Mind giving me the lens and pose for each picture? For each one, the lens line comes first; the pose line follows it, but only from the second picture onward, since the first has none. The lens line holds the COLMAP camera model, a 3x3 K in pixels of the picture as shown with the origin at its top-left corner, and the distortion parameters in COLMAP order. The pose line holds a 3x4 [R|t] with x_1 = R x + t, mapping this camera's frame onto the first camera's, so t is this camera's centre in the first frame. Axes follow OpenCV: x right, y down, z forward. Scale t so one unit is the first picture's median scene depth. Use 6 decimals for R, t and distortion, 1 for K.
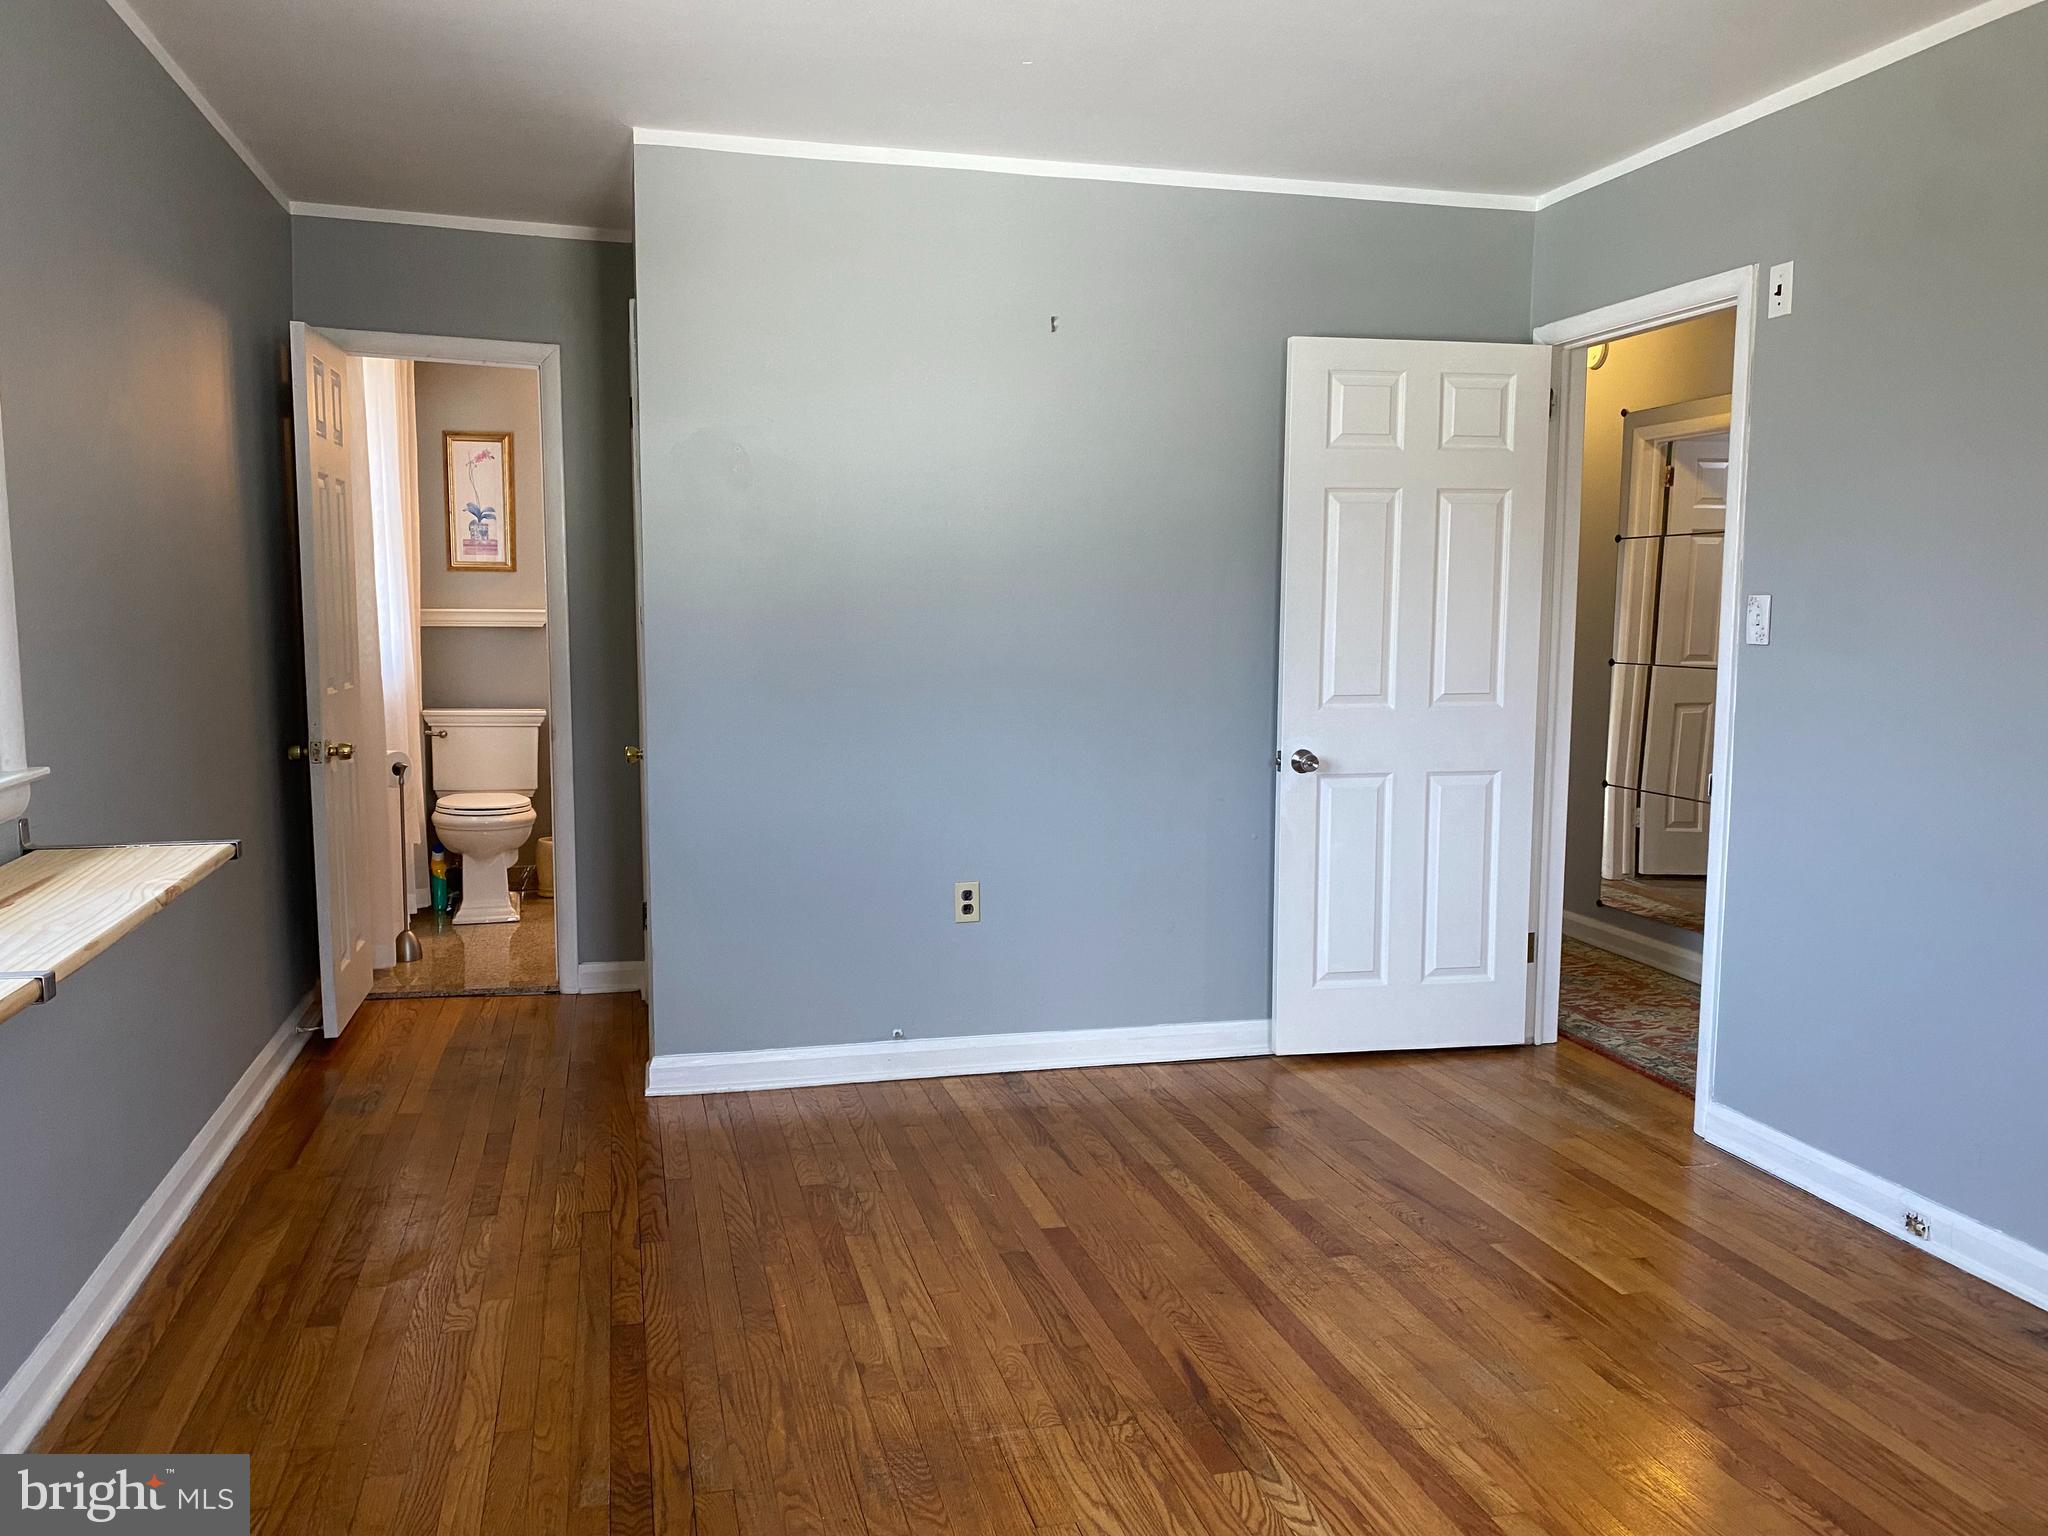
lens RADIAL K [[1574.8, 0, 1020.4], [0, 1574.8, 773.4], [0, 0, 1]] dist [0.041633, -0.039725]
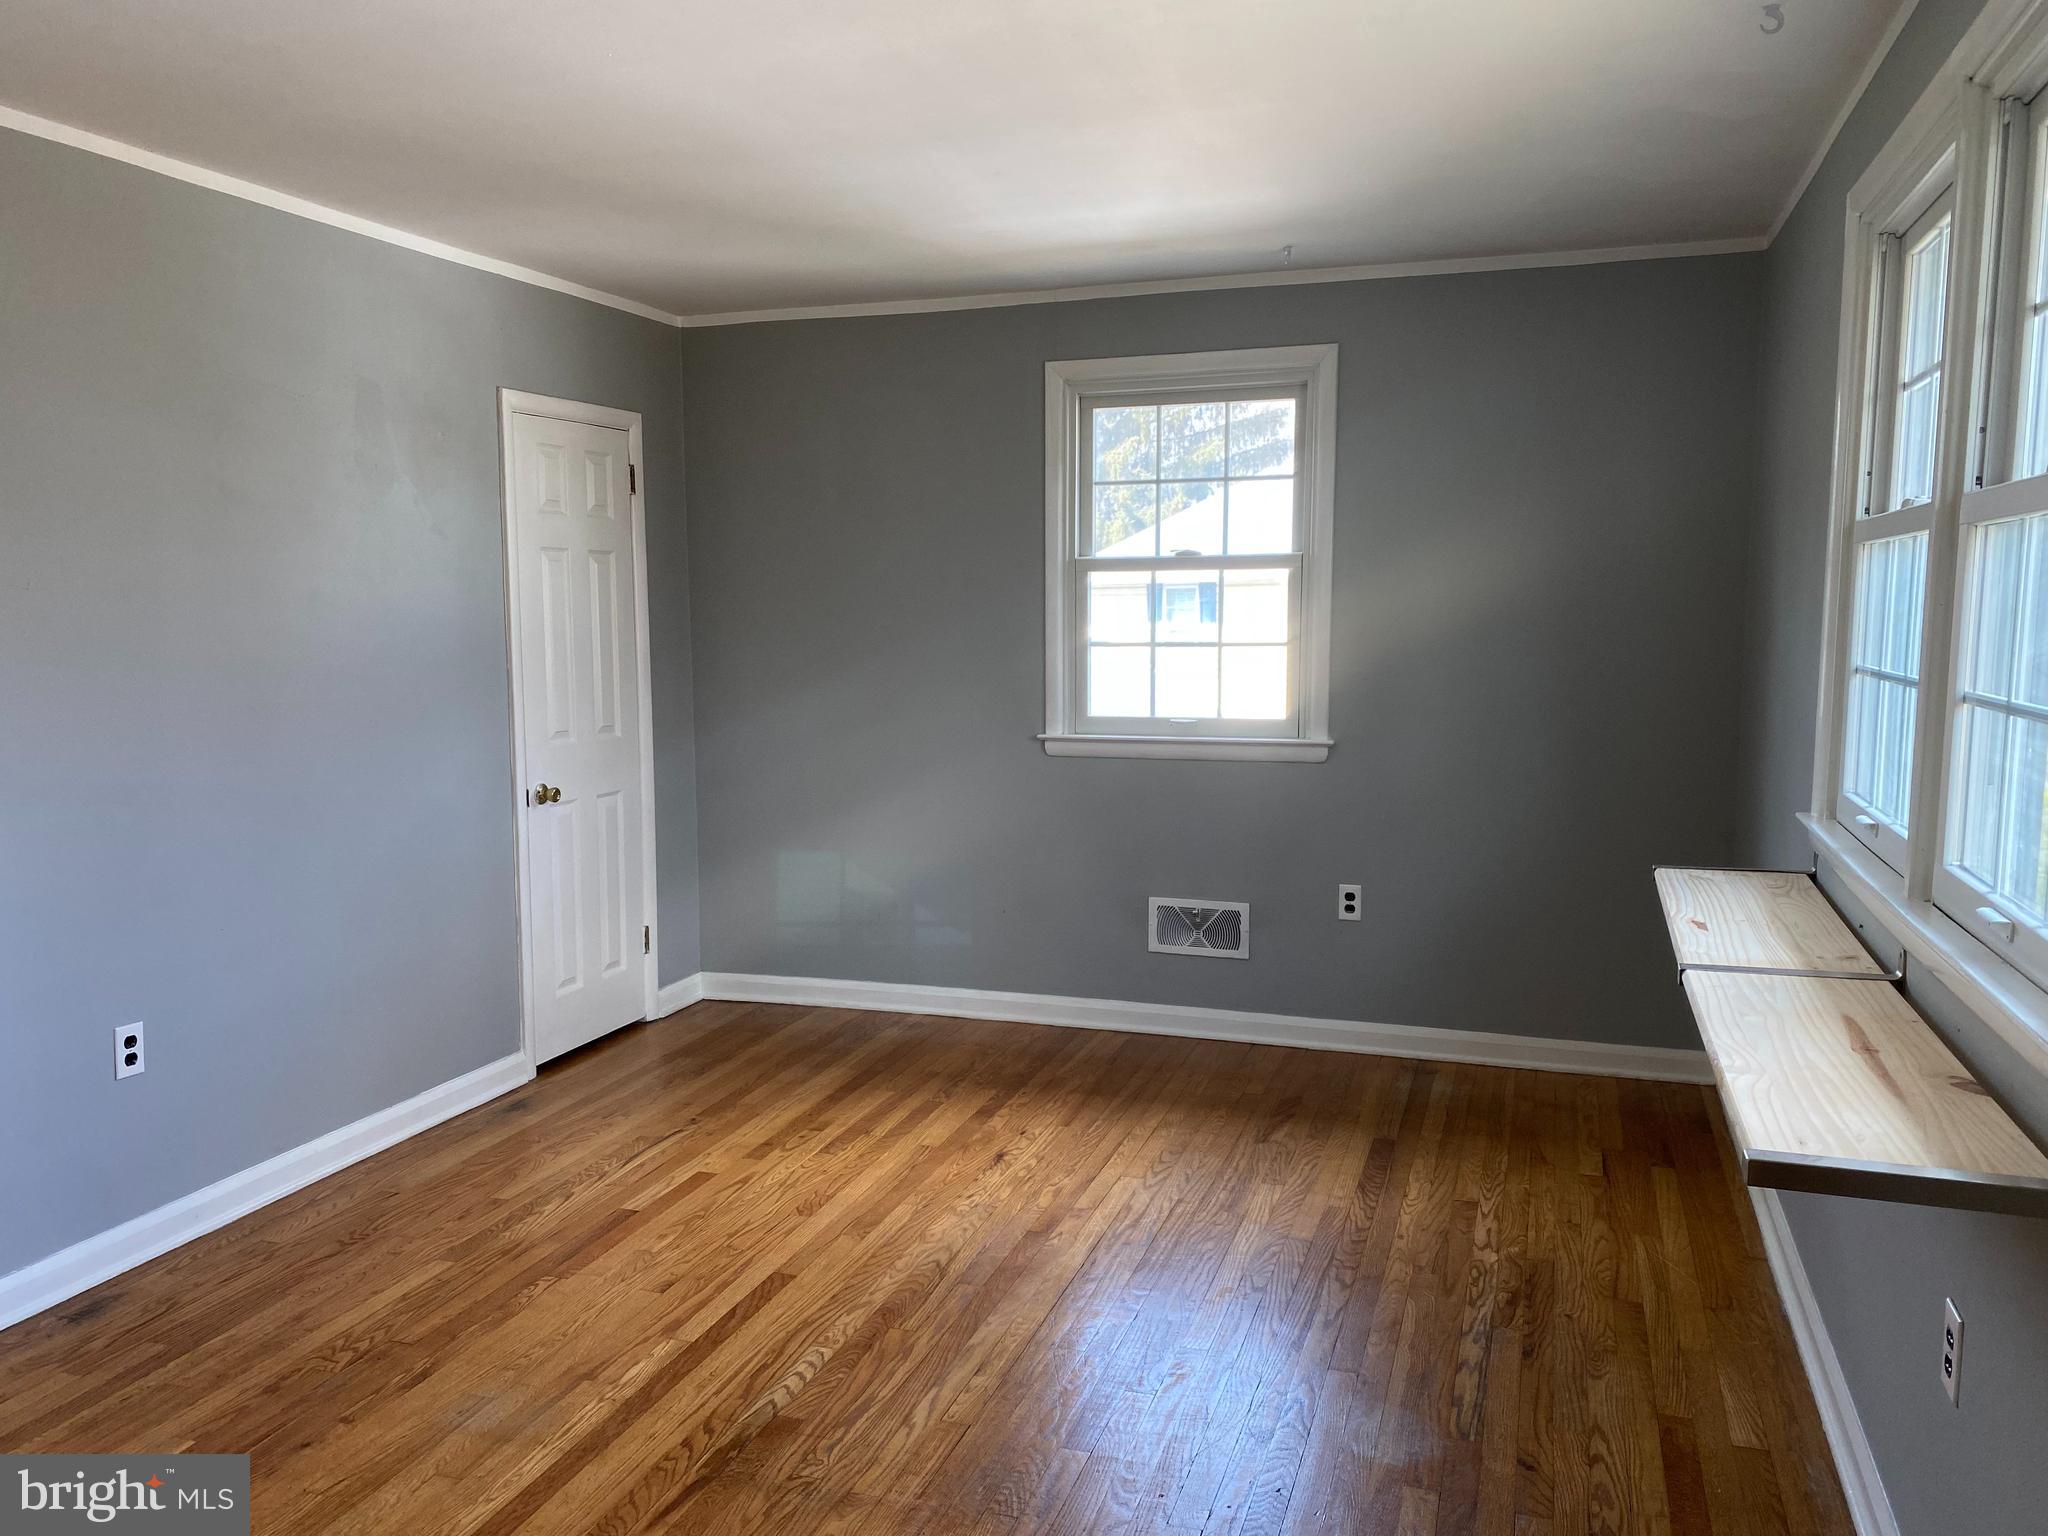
lens RADIAL K [[1574.8, 0, 1030.3], [0, 1574.8, 772.7], [0, 0, 1]] dist [0.041633, -0.039725]
pose [[-0.837278, -0.067175, 0.542636, -0.634737], [0.055154, 0.976986, 0.206047, -0.274043], [-0.543989, 0.202447, -0.814304, 1.762023]]
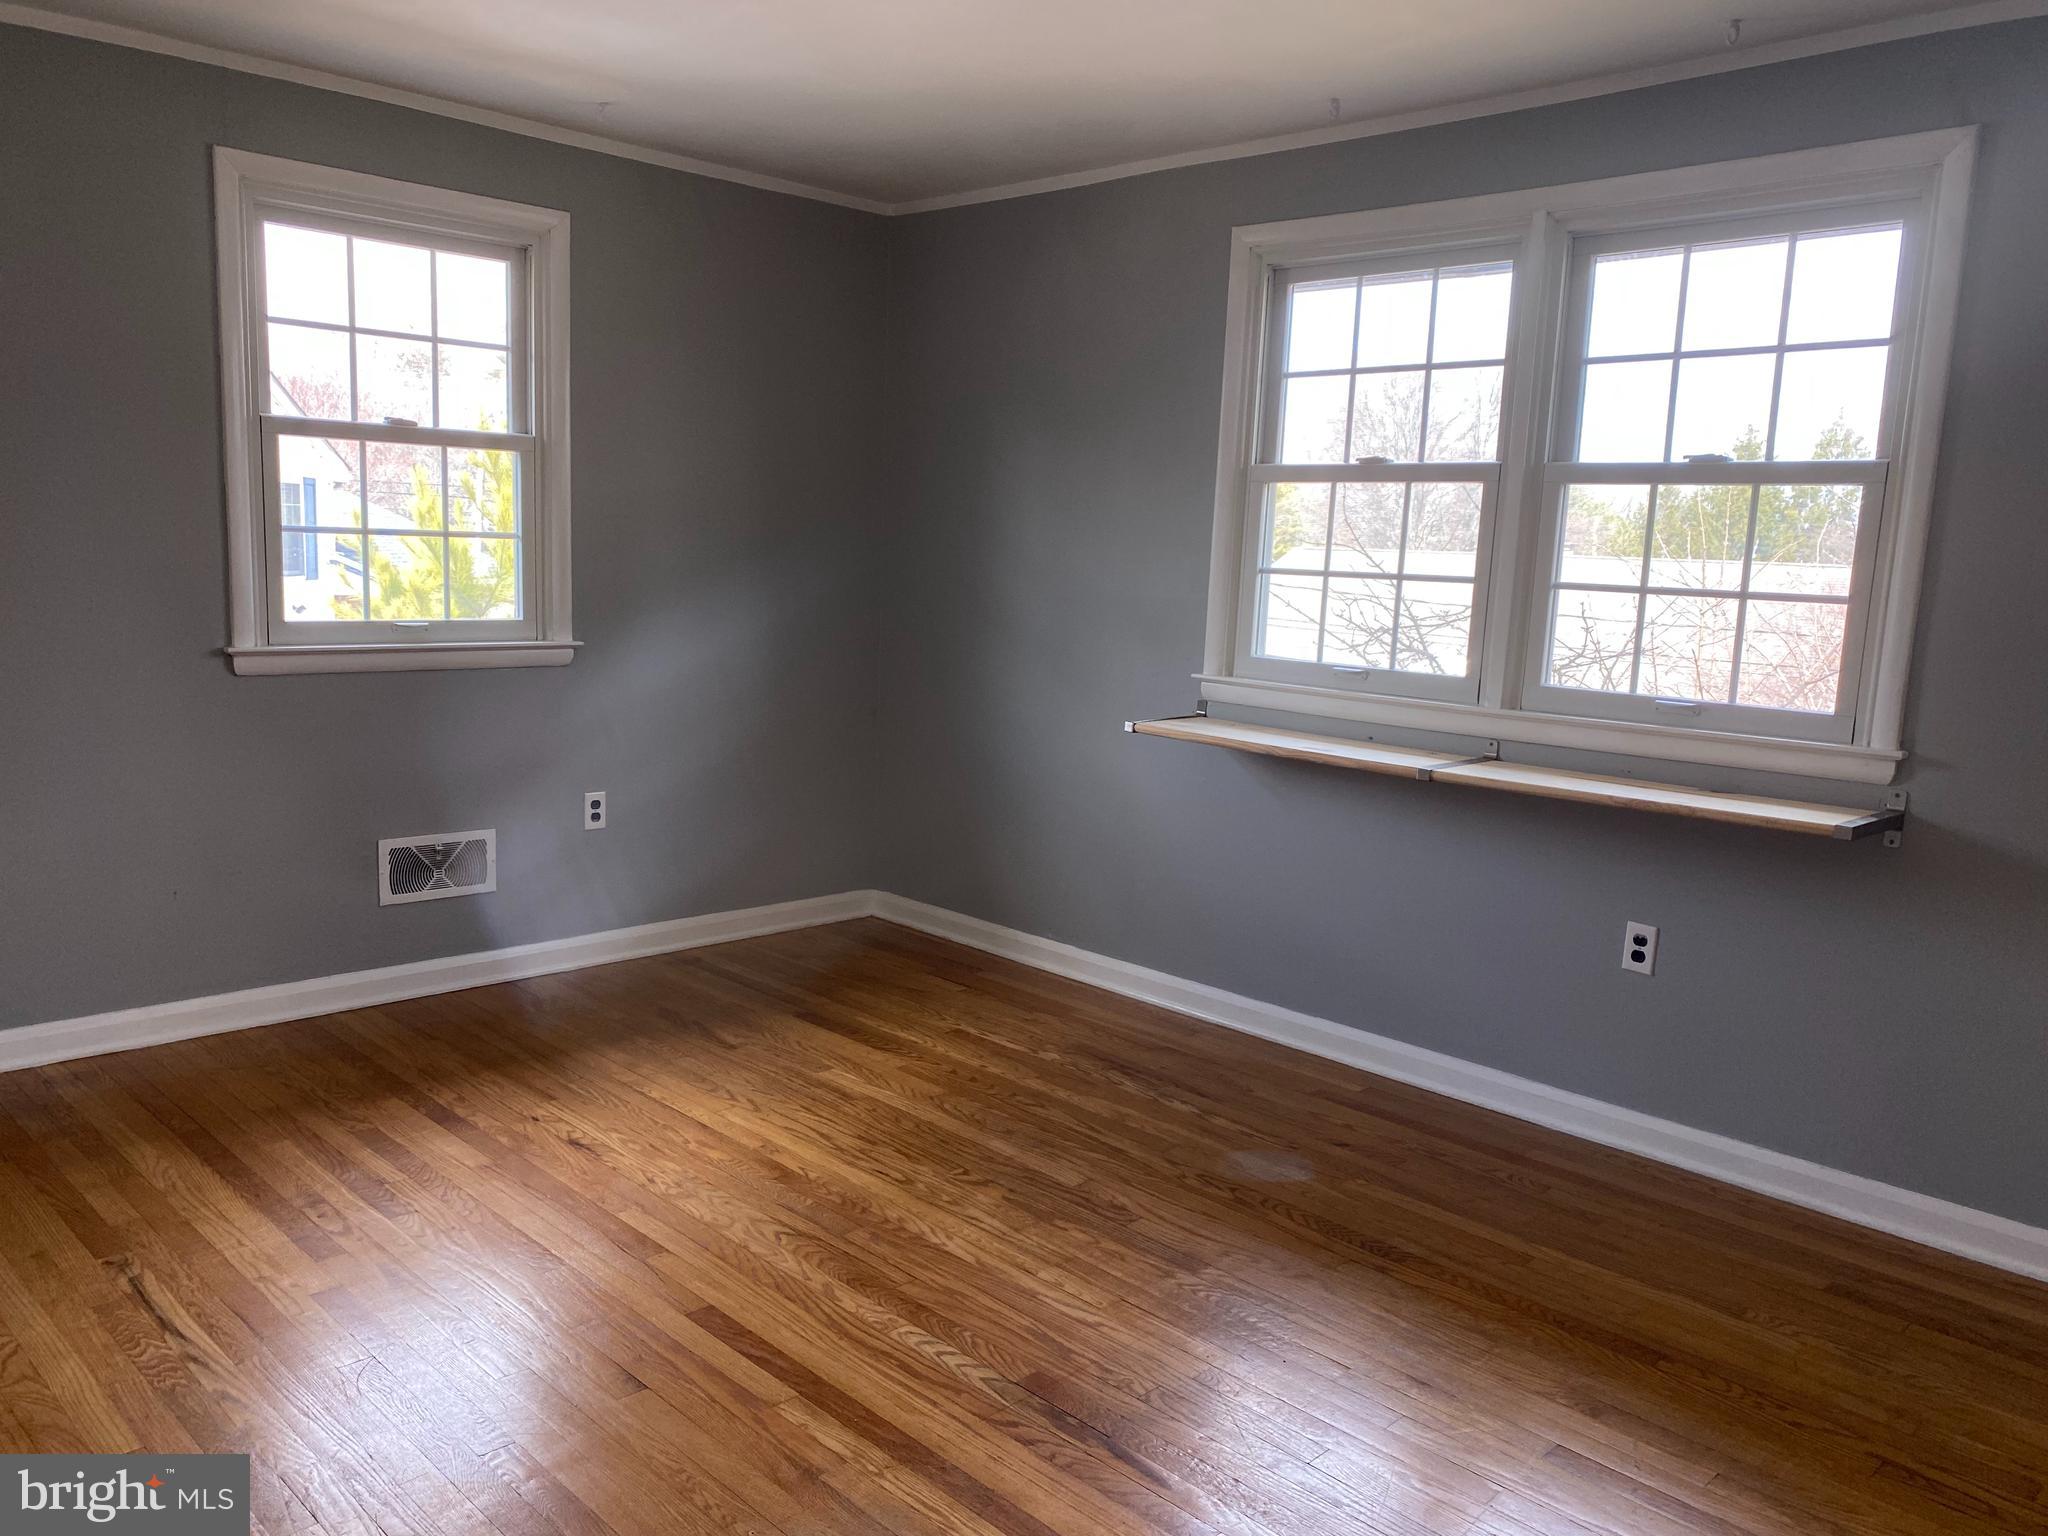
lens RADIAL K [[1574.8, 0, 1023.6], [0, 1574.8, 772.2], [0, 0, 1]] dist [0.041633, -0.039725]
pose [[-0.861531, 0.030179, -0.506807, 0.672992], [-0.102762, 0.967205, 0.232281, -0.221093], [0.497196, 0.252198, -0.830176, 1.788263]]
